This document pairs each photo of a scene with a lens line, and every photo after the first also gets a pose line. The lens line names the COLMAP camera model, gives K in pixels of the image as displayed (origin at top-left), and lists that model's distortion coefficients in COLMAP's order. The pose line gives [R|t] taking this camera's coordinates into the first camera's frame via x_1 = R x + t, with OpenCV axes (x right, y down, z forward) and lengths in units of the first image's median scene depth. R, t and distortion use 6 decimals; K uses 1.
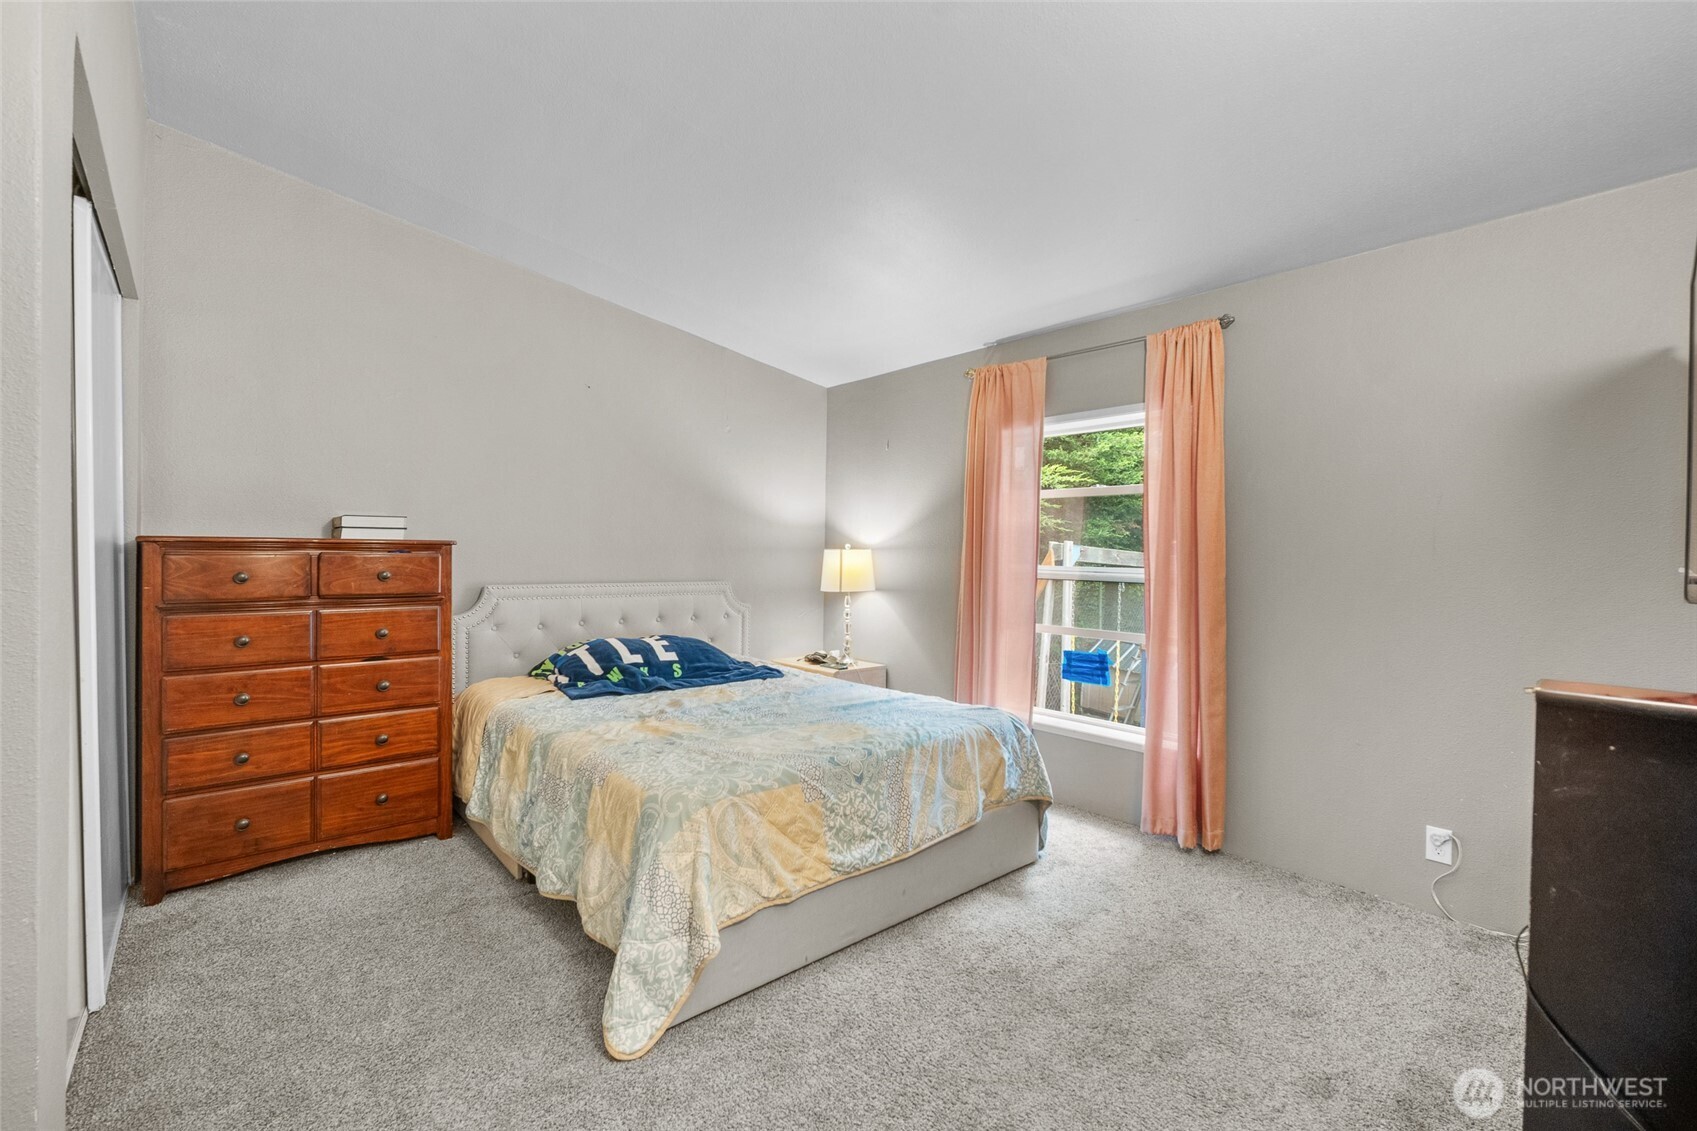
lens RADIAL K [[742.1, 0, 848.5], [0, 742.1, 565.5], [0, 0, 1]] dist [-0.000968, -0.000178]
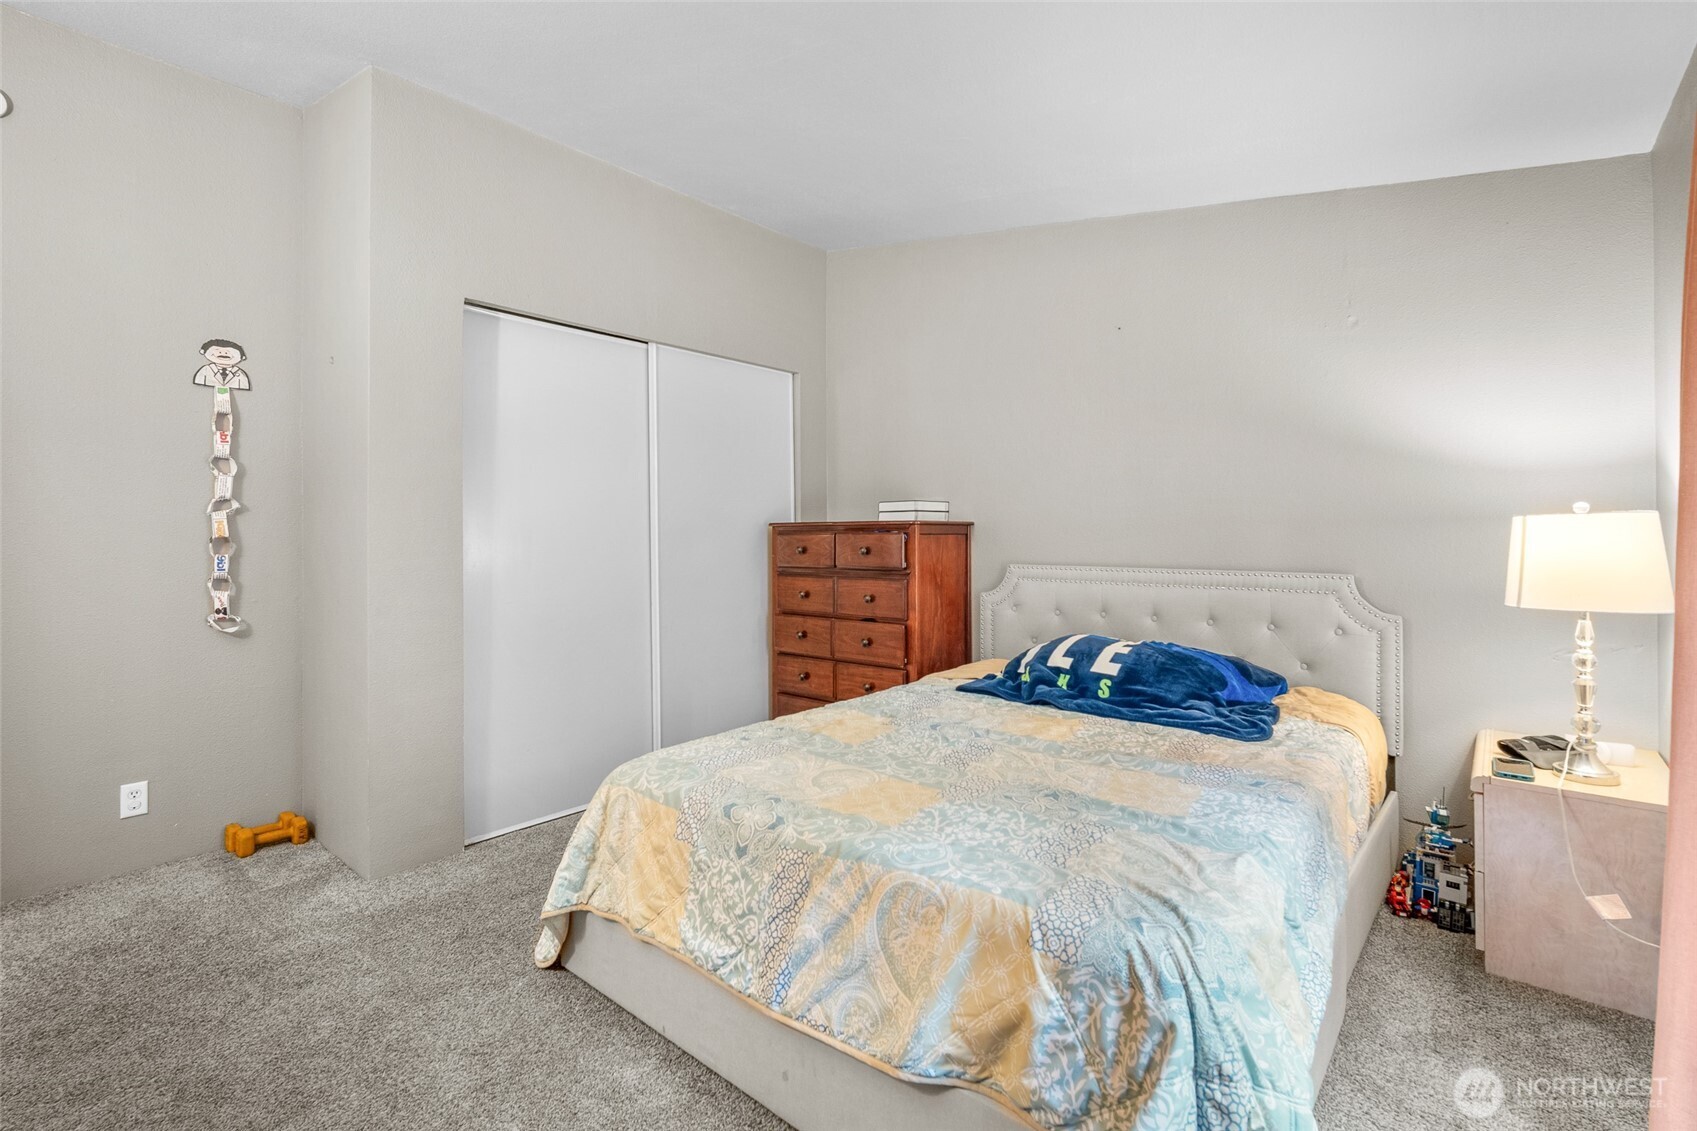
lens RADIAL K [[753.8, 0, 853.3], [0, 753.8, 534.9], [0, 0, 1]] dist [-0.002029, -0.000375]
pose [[0.145595, -0.008112, -0.989311, 0.652891], [-0.005738, 0.999943, -0.009044, -0.003738], [0.989328, 0.006993, 0.145540, 0.888133]]
